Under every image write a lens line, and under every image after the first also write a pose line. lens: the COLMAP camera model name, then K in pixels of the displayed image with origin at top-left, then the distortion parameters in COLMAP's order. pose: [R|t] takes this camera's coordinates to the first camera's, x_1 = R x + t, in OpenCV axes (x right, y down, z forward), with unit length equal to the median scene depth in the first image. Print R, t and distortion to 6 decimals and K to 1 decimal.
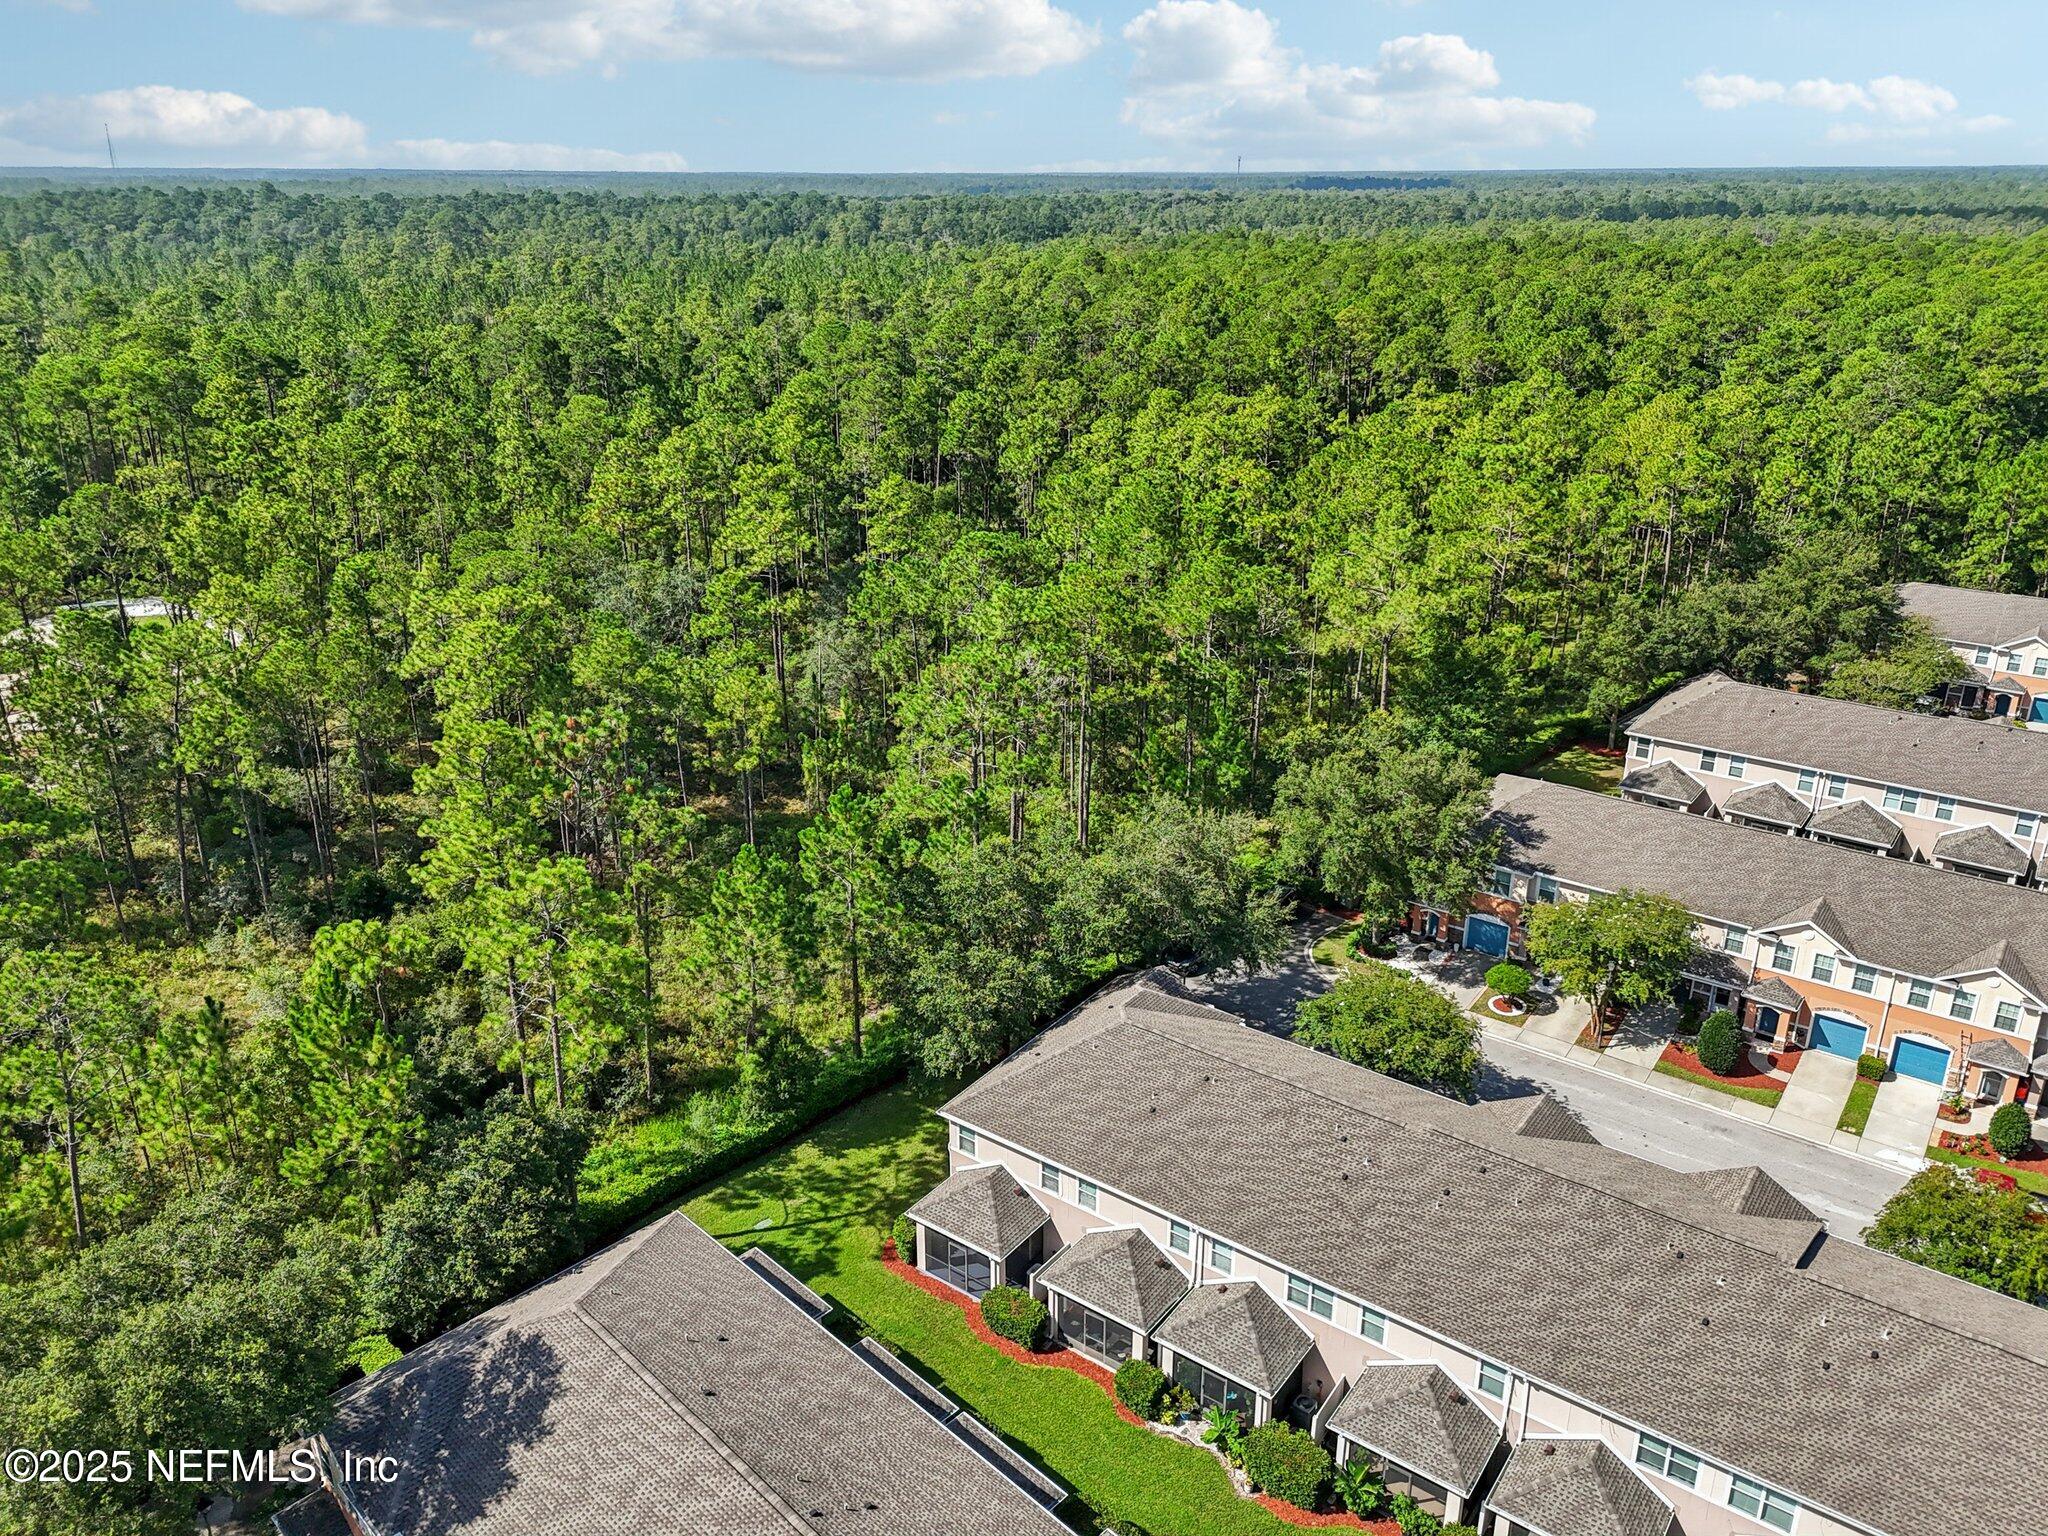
lens RADIAL K [[1524.0, 0, 1028.2], [0, 1524.0, 764.9], [0, 0, 1]] dist [0.070710, -0.058109]
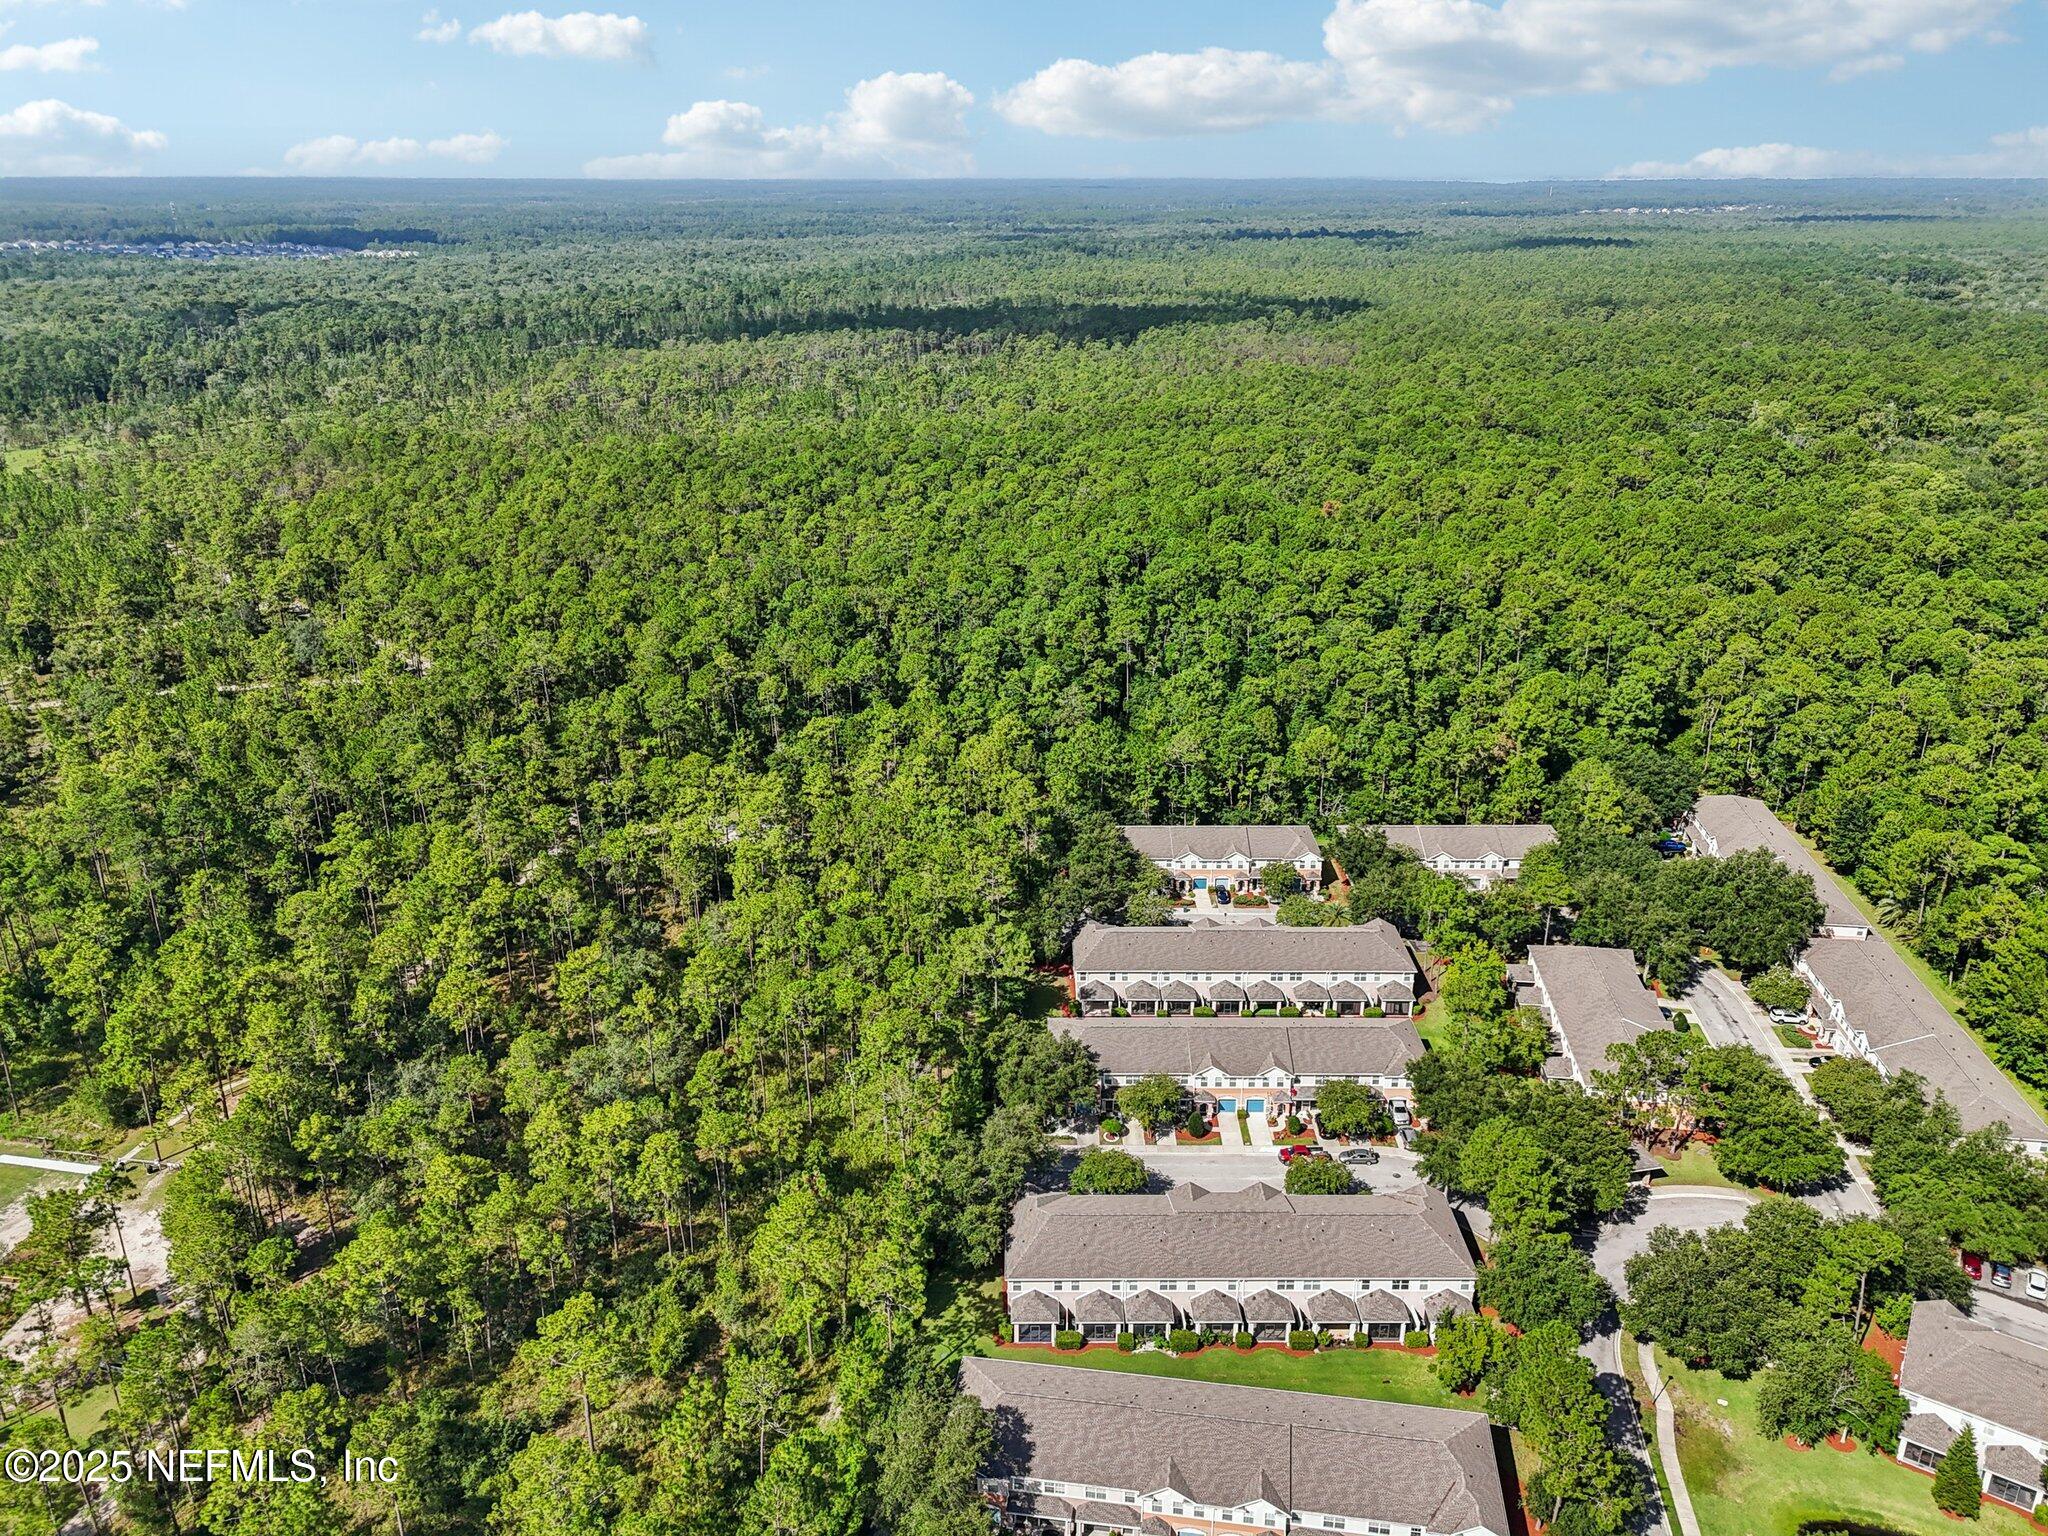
lens RADIAL K [[1524.0, 0, 1028.2], [0, 1524.0, 764.9], [0, 0, 1]] dist [0.070710, -0.058109]
pose [[0.803996, -0.222966, 0.551250, -1.151471], [0.219876, 0.972809, 0.072786, -0.718211], [-0.552489, 0.062687, 0.831159, -1.082153]]
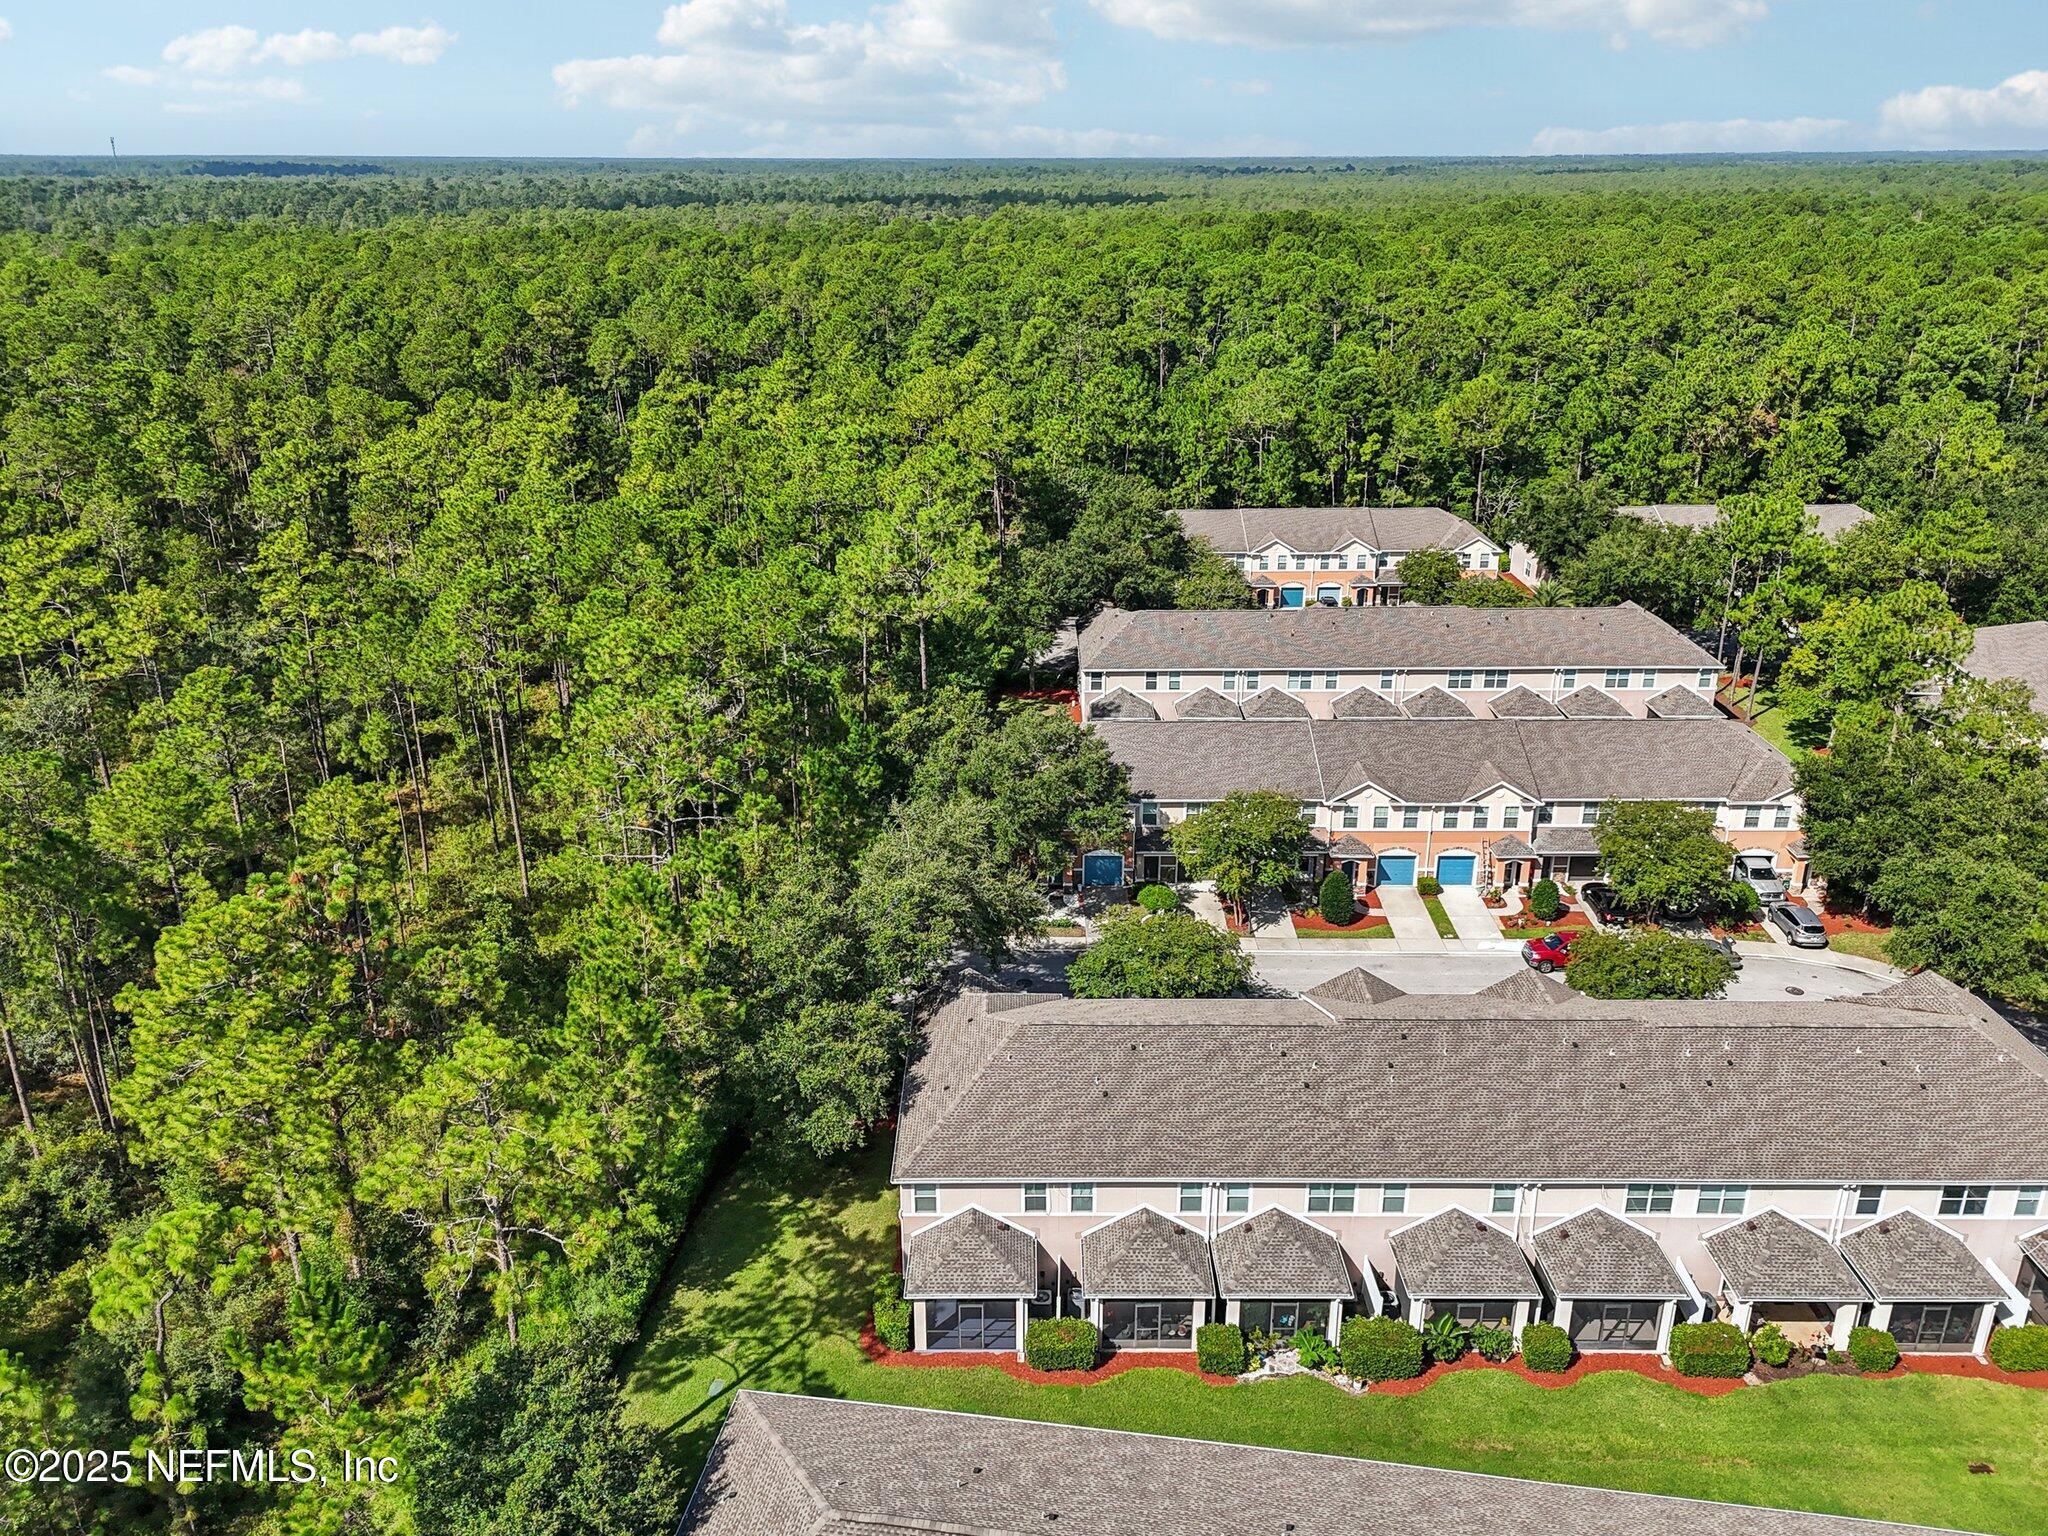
lens RADIAL K [[1562.7, 0, 1033.5], [0, 1562.7, 766.6], [0, 0, 1]] dist [0.052736, -0.003020]
pose [[0.804544, -0.218218, 0.552350, -0.431798], [0.218941, 0.973523, 0.065706, -0.055122], [-0.552063, 0.068069, 0.831019, 0.146202]]
